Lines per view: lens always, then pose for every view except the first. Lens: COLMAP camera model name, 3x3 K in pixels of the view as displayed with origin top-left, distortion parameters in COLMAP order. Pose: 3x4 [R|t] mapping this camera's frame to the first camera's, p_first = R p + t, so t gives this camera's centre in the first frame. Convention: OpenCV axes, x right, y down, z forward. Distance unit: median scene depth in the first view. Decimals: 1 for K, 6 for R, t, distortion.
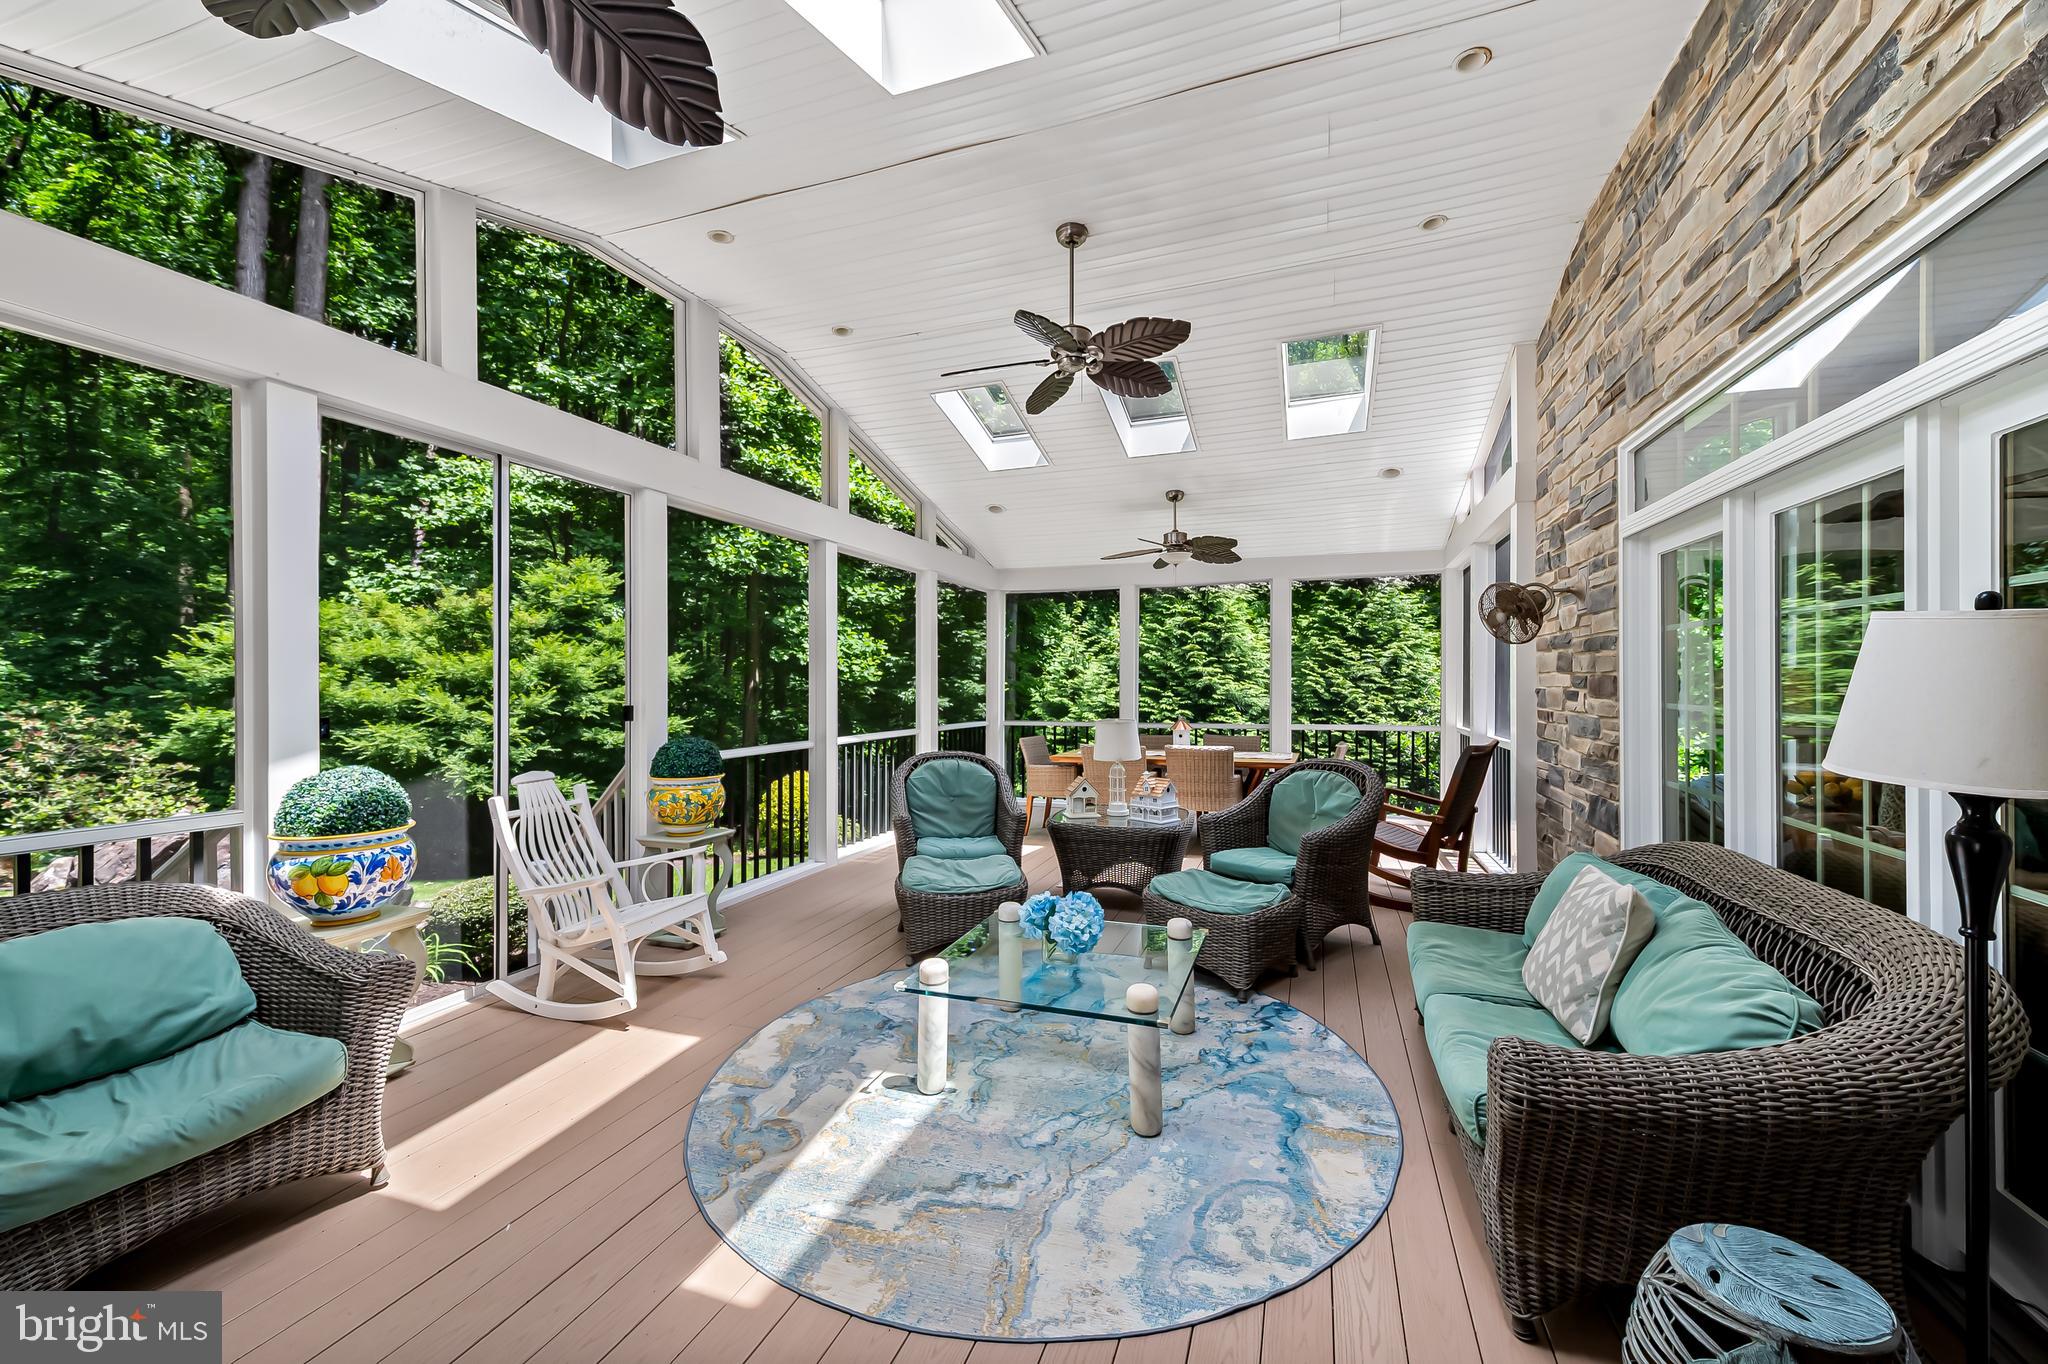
lens RADIAL K [[811.8, 0, 1020.8], [0, 811.8, 684.3], [0, 0, 1]] dist [0.008600, -0.001026]
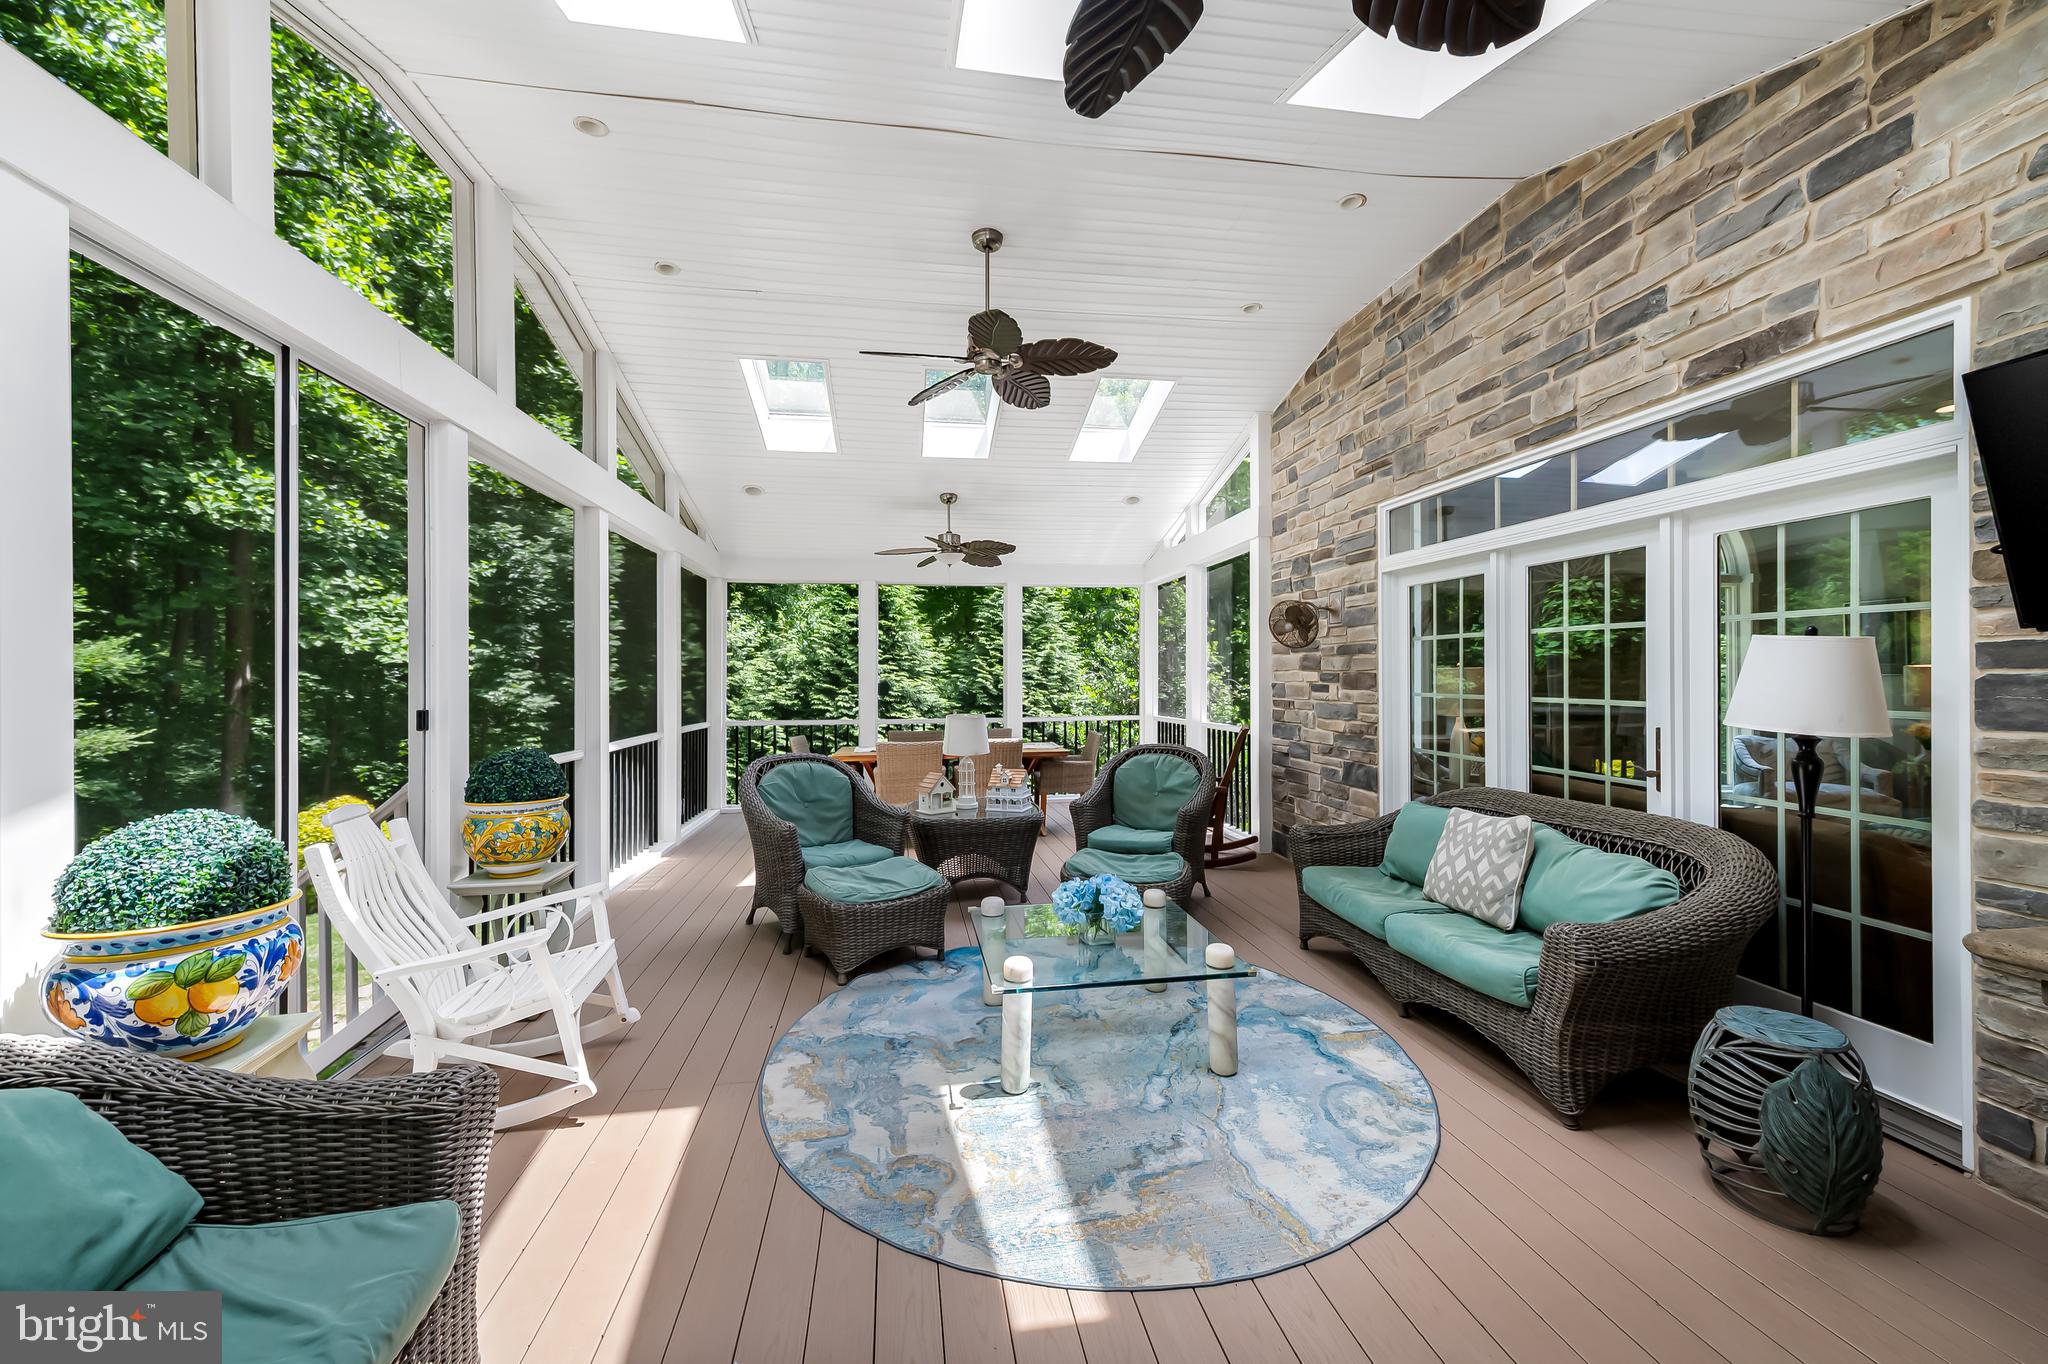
lens RADIAL K [[811.8, 0, 1026.1], [0, 811.8, 679.5], [0, 0, 1]] dist [0.008600, -0.001026]
pose [[0.872259, -0.001351, 0.489043, -0.455758], [0.002654, 0.999995, -0.001972, 0.001543], [-0.489038, 0.003018, 0.872257, 0.101088]]
